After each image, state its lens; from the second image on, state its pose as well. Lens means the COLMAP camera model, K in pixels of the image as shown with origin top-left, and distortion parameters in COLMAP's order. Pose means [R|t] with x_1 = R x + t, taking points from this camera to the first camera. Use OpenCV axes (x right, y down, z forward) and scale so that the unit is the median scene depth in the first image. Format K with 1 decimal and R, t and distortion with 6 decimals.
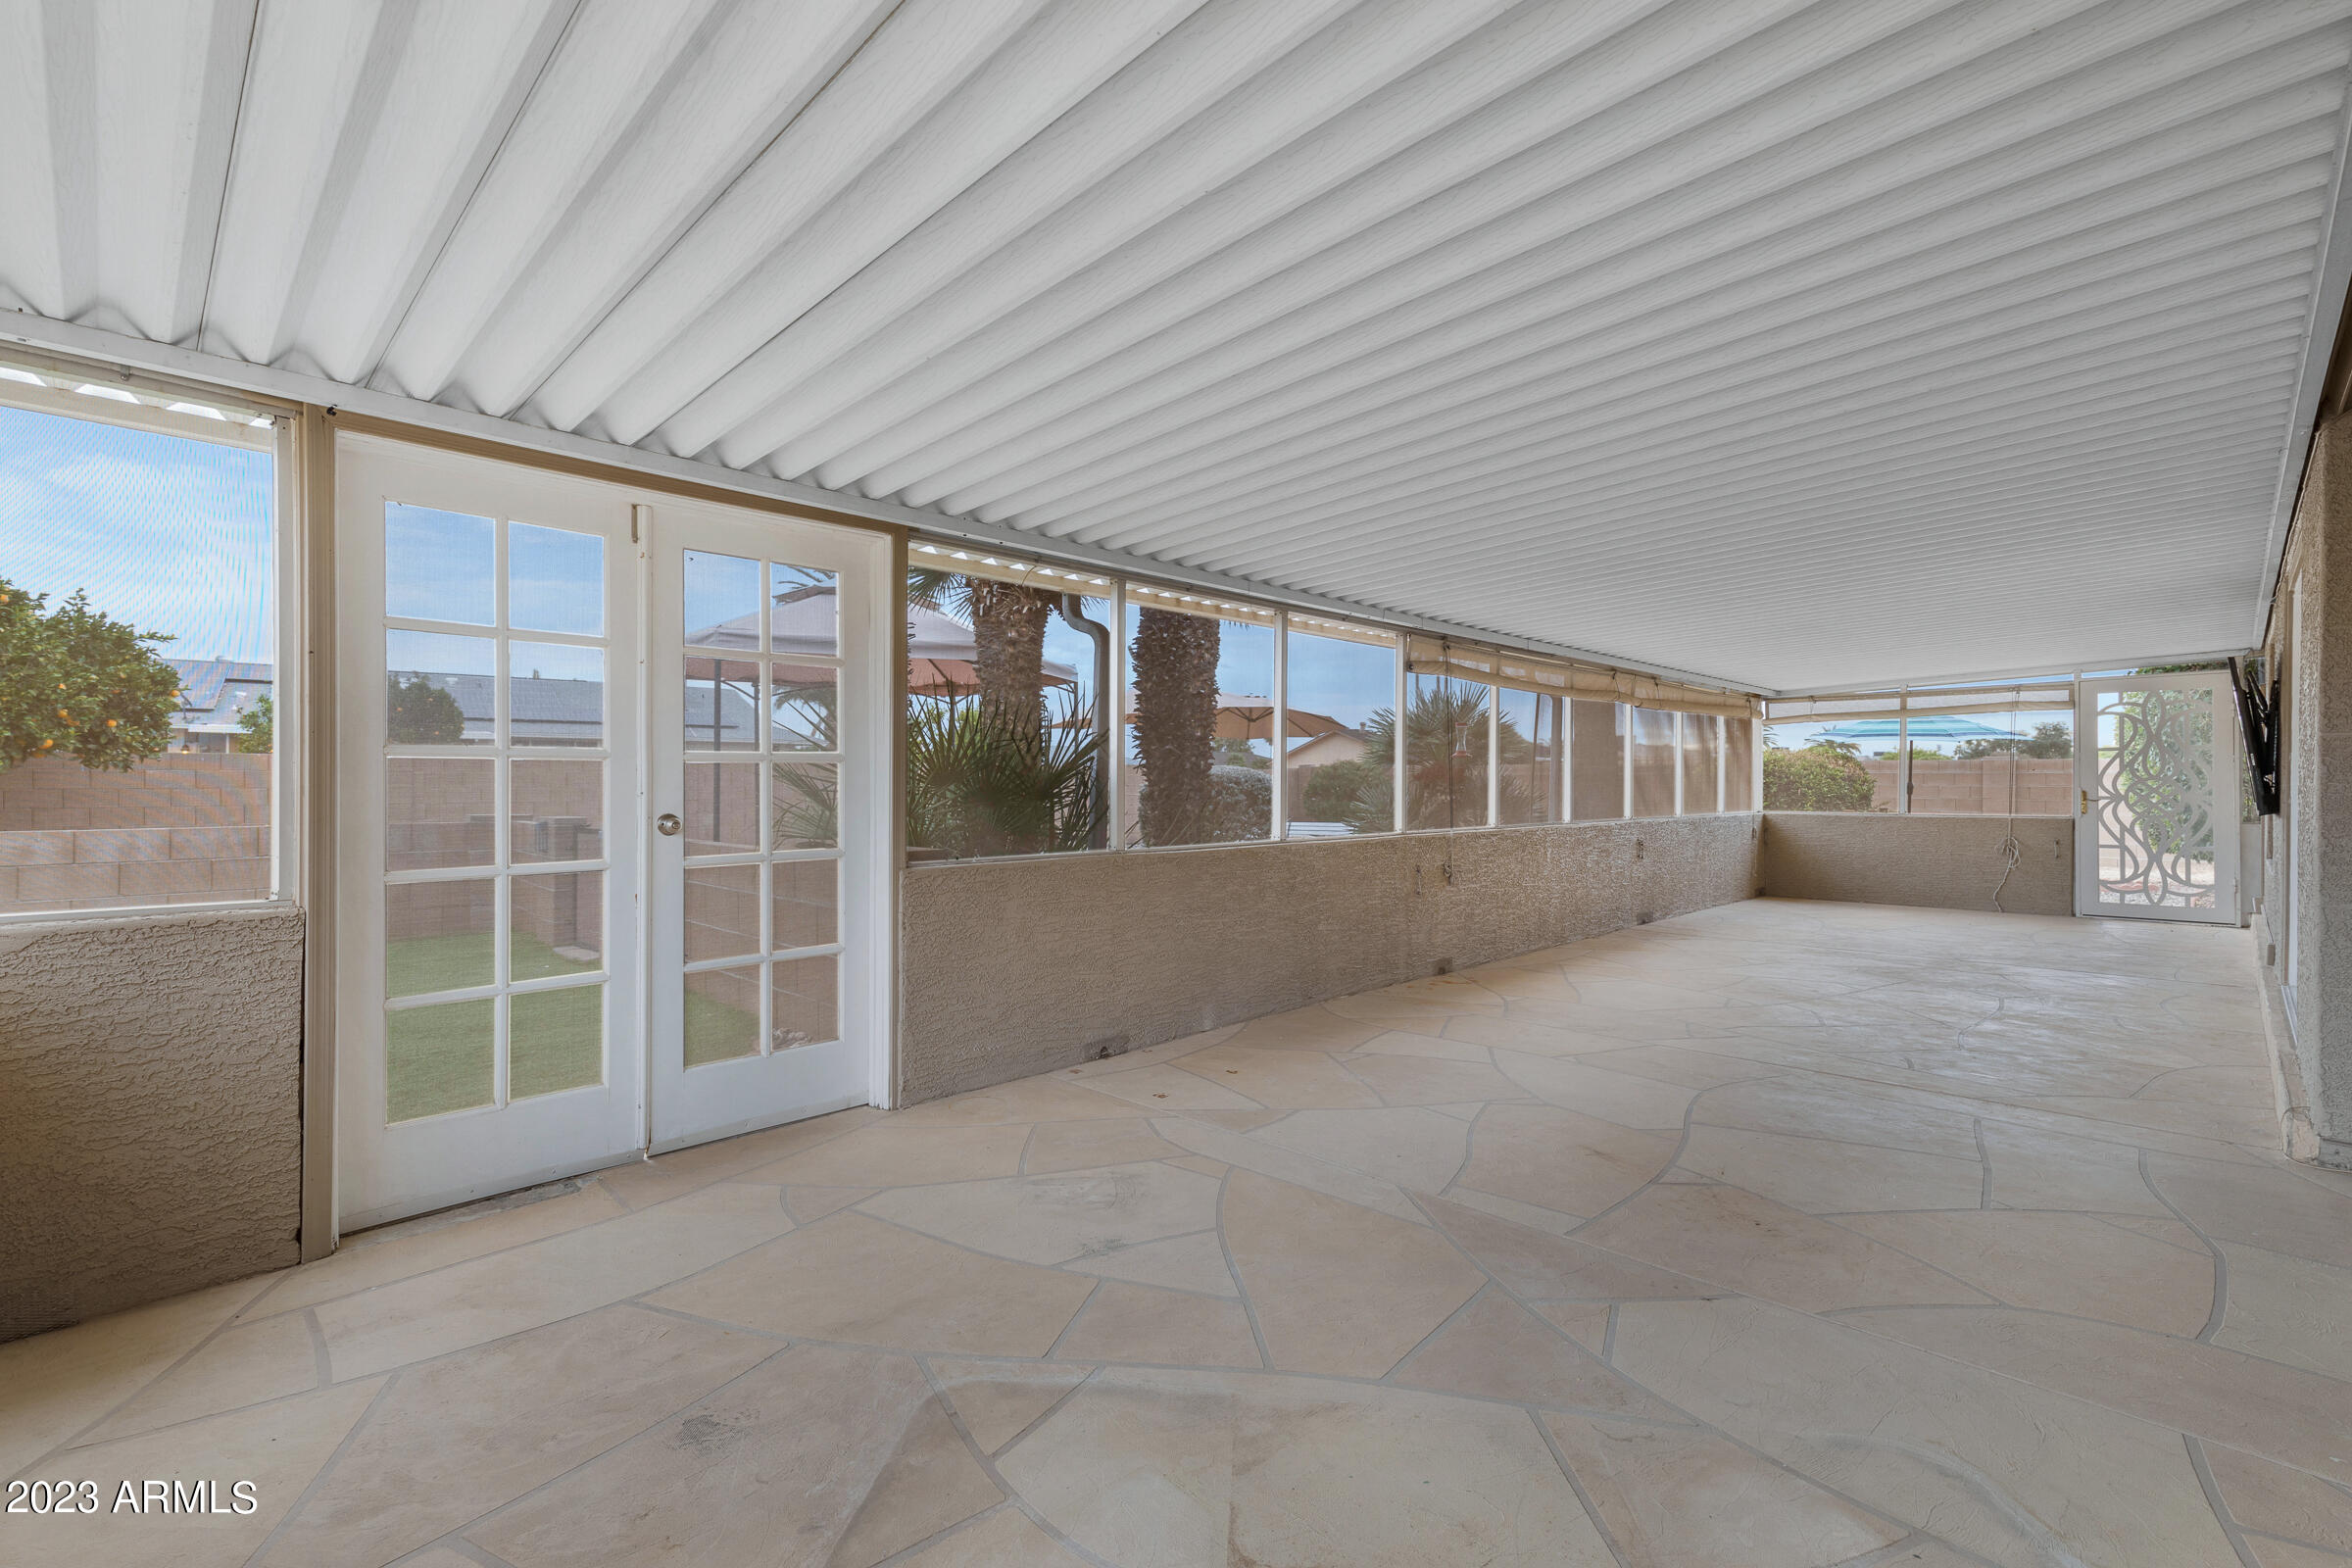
lens RADIAL K [[1063.3, 0, 1178.9], [0, 1063.3, 782.8], [0, 0, 1]] dist [0.027328, 0.000030]
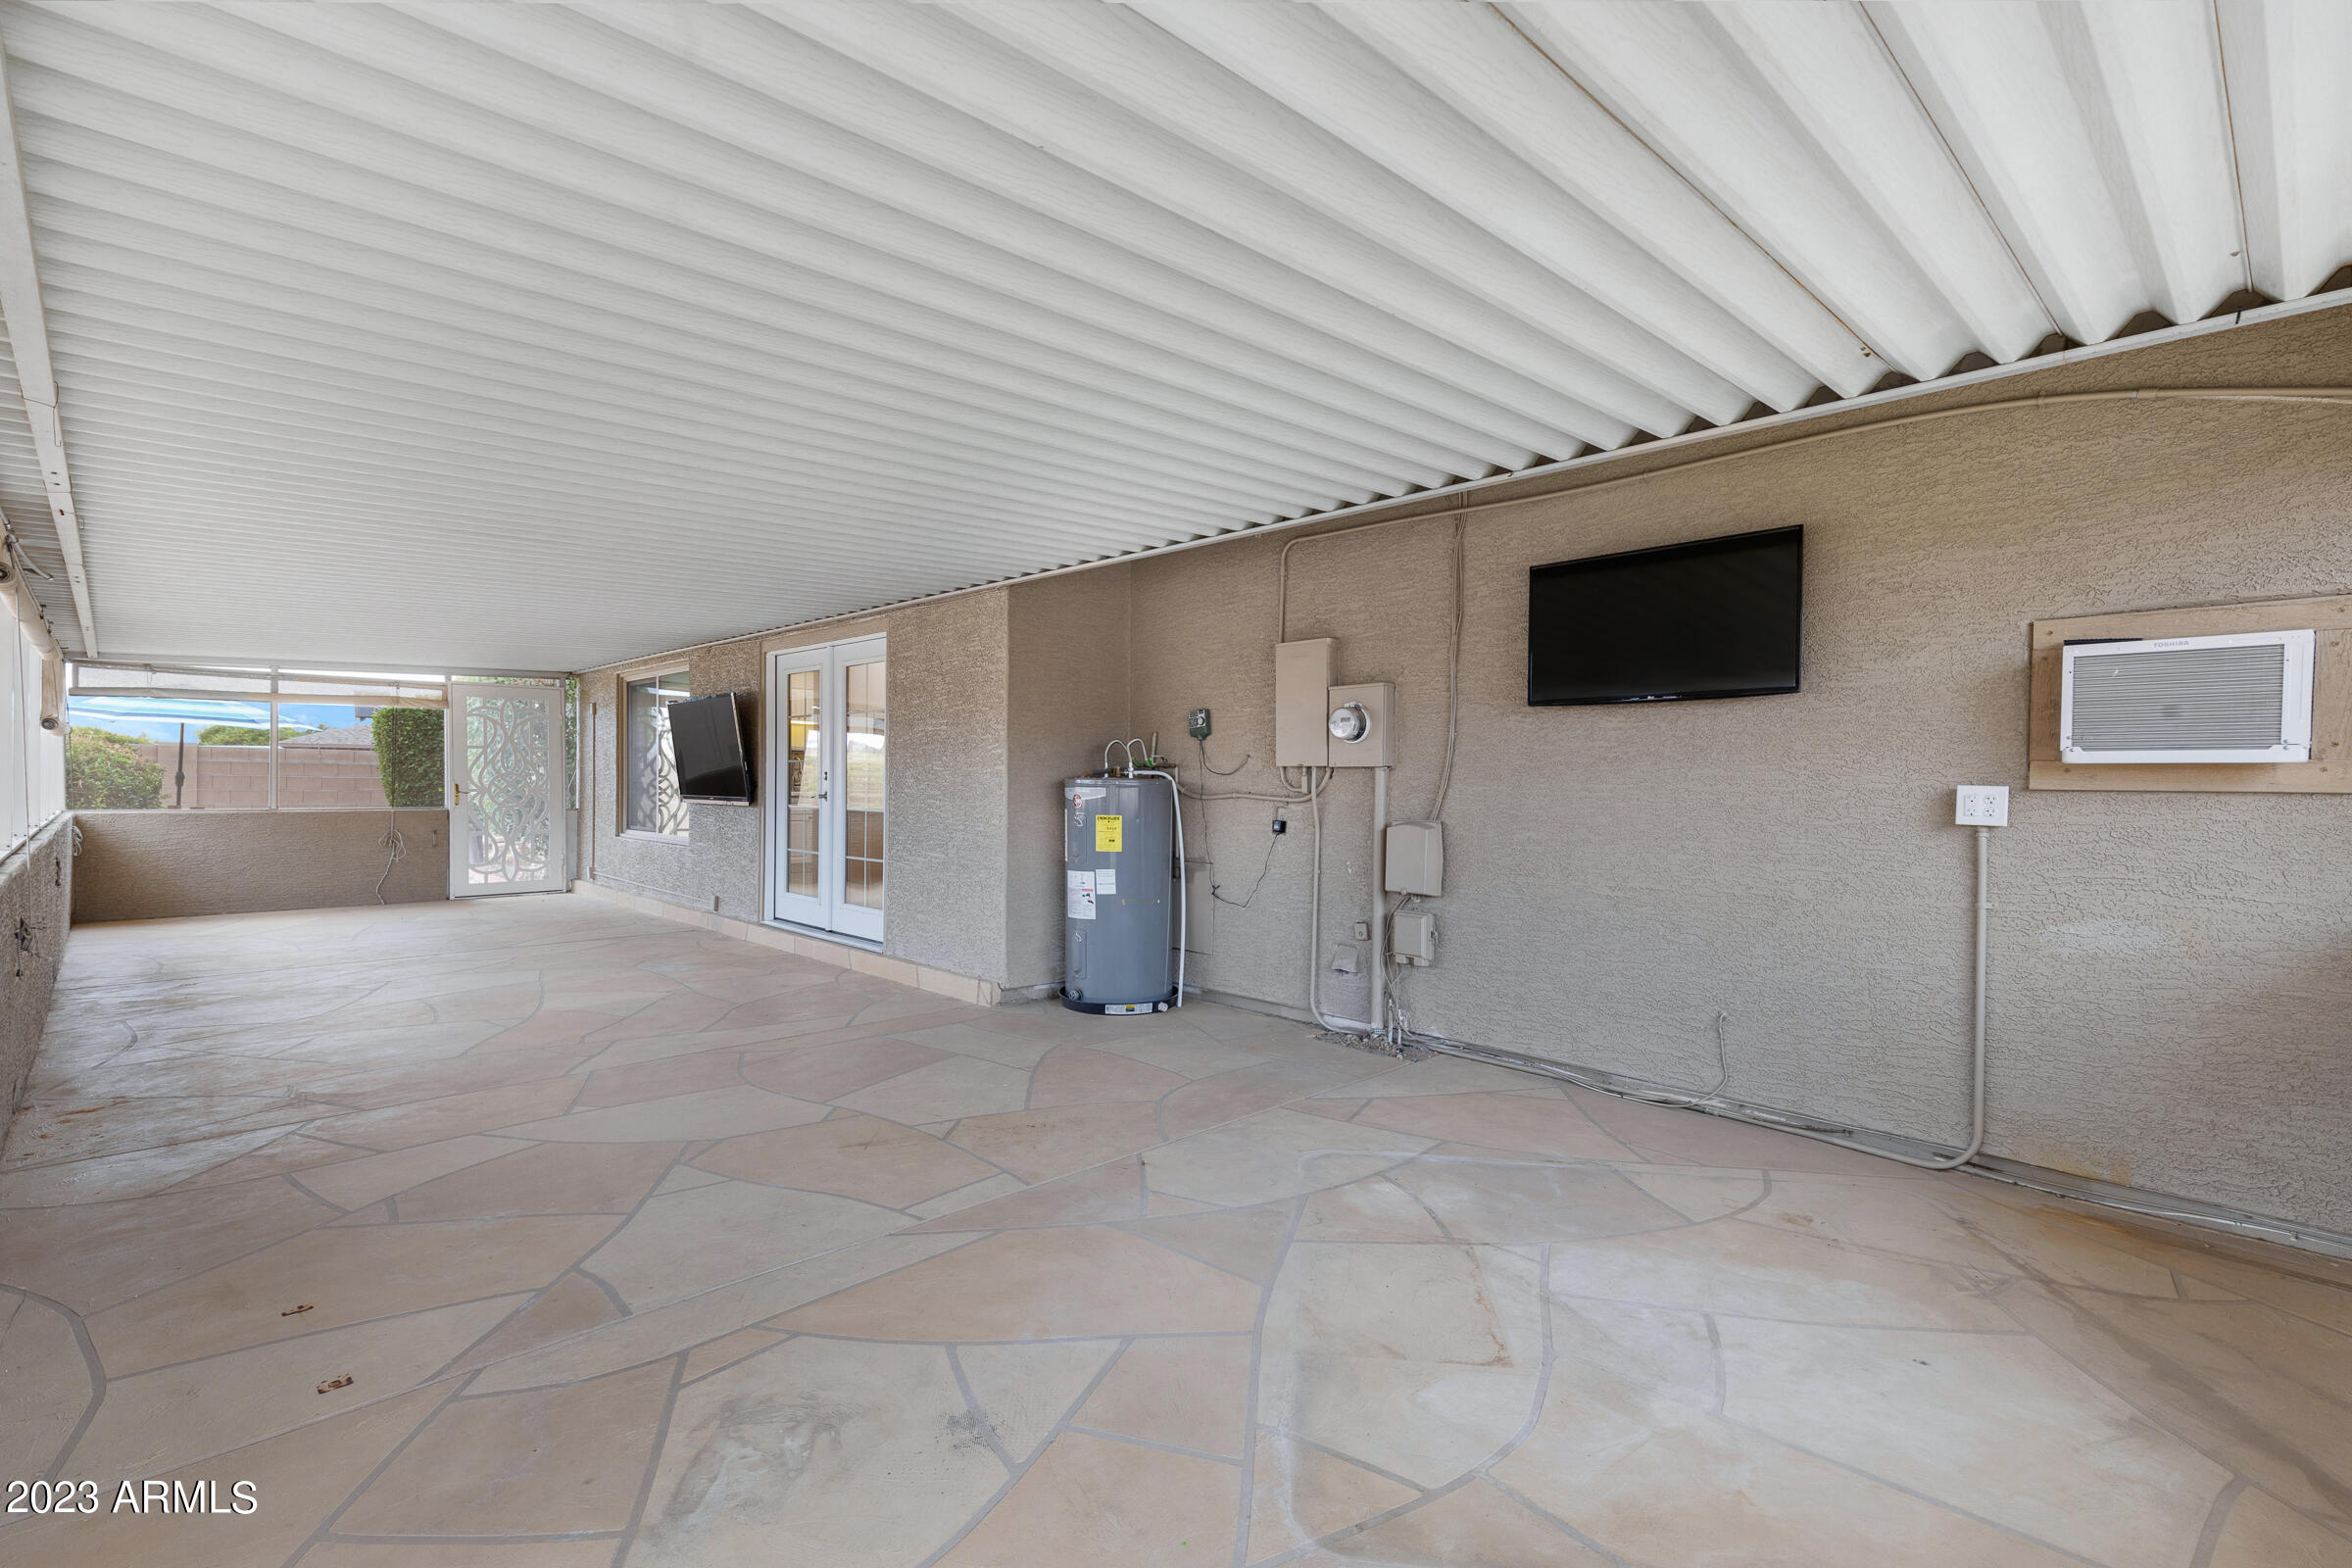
lens RADIAL K [[1063.3, 0, 1178.9], [0, 1063.3, 782.8], [0, 0, 1]] dist [0.027328, 0.000030]
pose [[0.018889, -0.002356, 0.999819, -0.605725], [-0.013233, 0.999909, 0.002606, -0.015998], [-0.999734, -0.013279, 0.018856, 0.625879]]
